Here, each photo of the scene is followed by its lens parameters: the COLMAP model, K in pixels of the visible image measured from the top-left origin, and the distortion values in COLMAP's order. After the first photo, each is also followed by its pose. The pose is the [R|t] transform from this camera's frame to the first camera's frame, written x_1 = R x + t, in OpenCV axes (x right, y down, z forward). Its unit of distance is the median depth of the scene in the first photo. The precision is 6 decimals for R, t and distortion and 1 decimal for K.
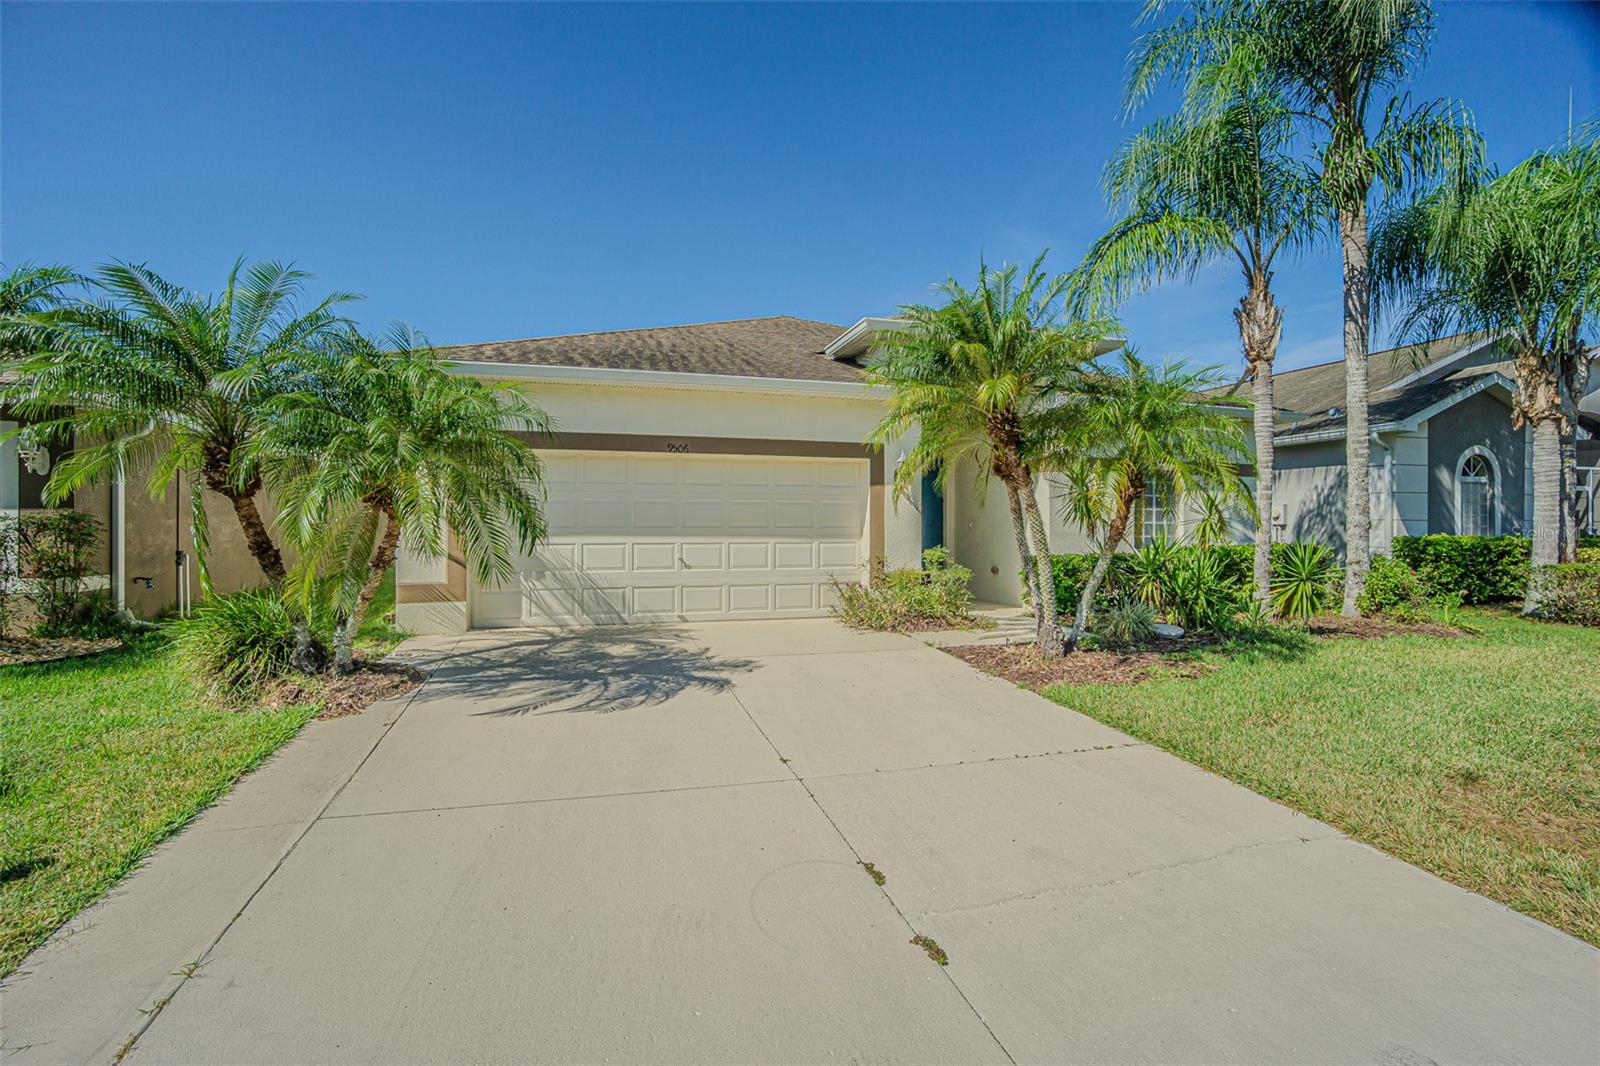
lens RADIAL K [[696.1, 0, 801.1], [0, 696.1, 522.0], [0, 0, 1]] dist [-0.006178, 0.000136]
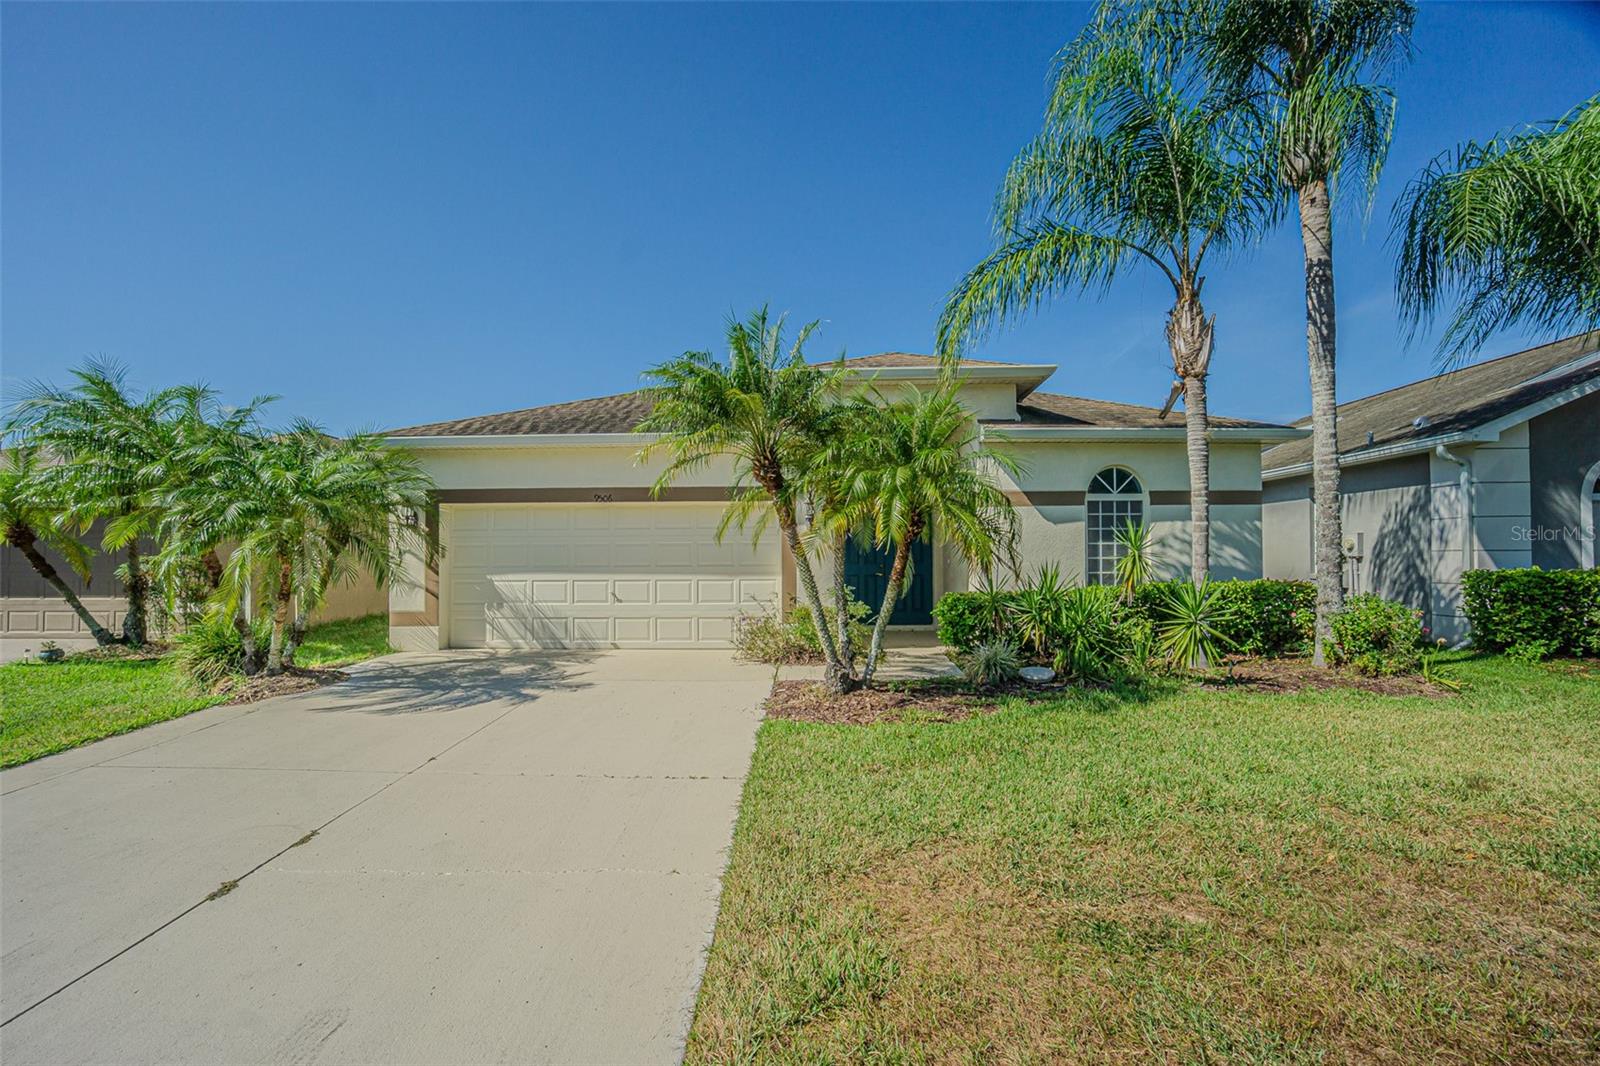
lens RADIAL K [[696.1, 0, 808.6], [0, 696.1, 544.8], [0, 0, 1]] dist [-0.006178, 0.000136]
pose [[0.956487, -0.014300, -0.291425, 0.447386], [0.009380, 0.999789, -0.018272, -0.003032], [0.291625, 0.014744, 0.956419, -0.004704]]
